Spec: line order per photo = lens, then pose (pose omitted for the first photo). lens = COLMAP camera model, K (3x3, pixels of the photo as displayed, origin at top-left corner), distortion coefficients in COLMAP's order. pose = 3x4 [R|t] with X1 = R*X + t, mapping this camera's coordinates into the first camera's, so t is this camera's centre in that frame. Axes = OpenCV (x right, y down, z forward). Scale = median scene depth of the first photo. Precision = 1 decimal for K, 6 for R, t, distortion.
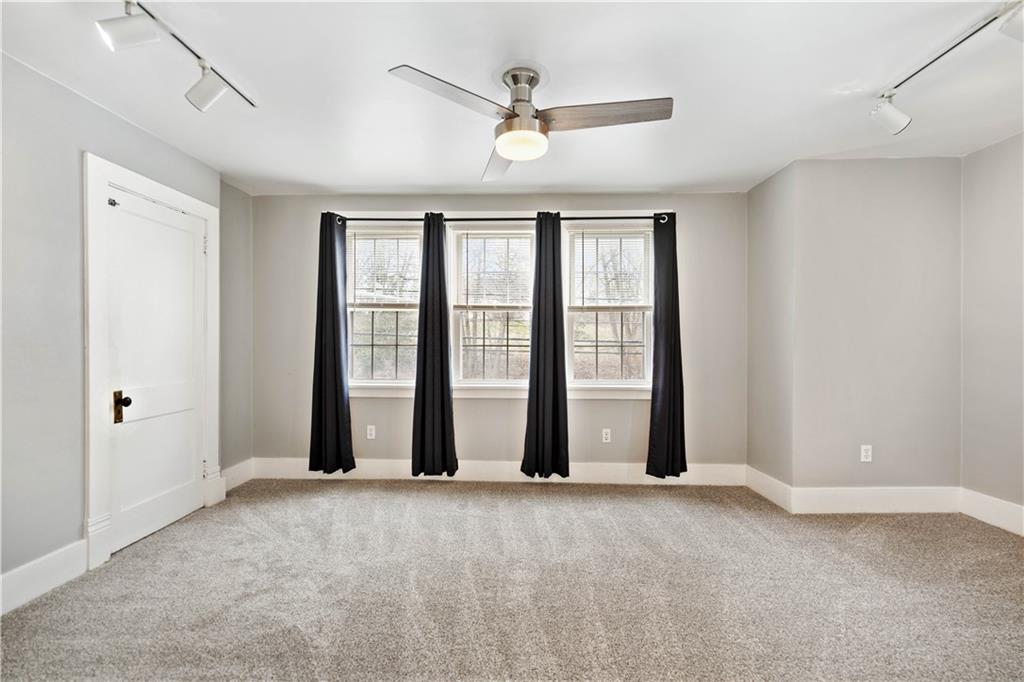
lens RADIAL K [[454.9, 0, 510.5], [0, 454.9, 344.8], [0, 0, 1]] dist [-0.000725, 0.000204]
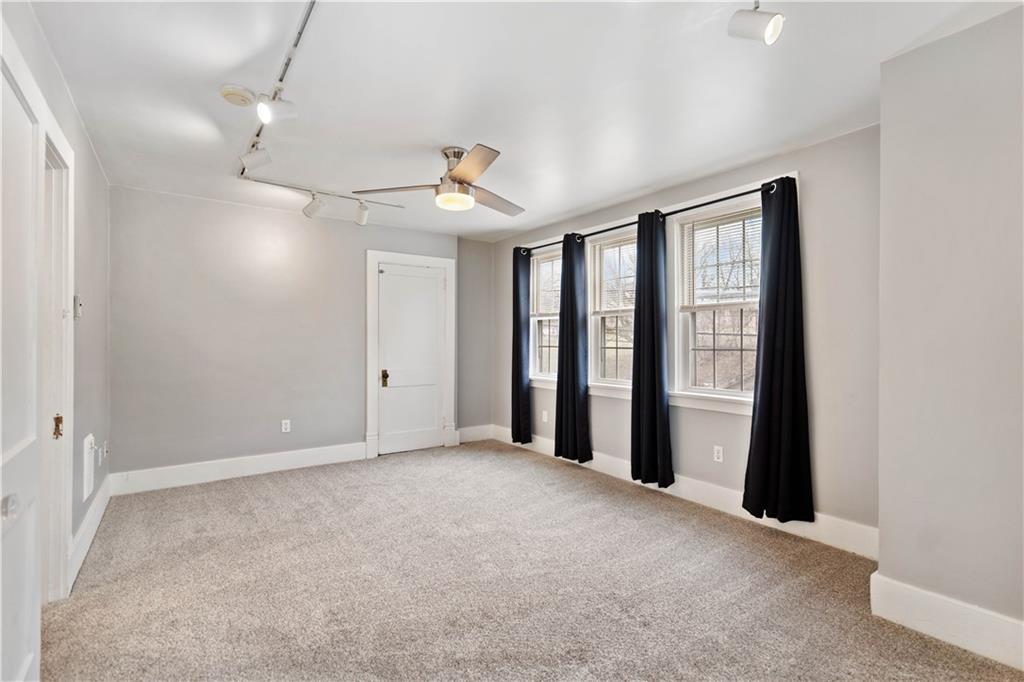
lens RADIAL K [[466.8, 0, 514.0], [0, 466.8, 337.5], [0, 0, 1]] dist [0.001091, 0.000911]
pose [[0.617836, -0.005297, -0.786289, 0.698499], [-0.006305, 0.999912, -0.011691, -0.009443], [0.786281, 0.012180, 0.617748, 0.151509]]
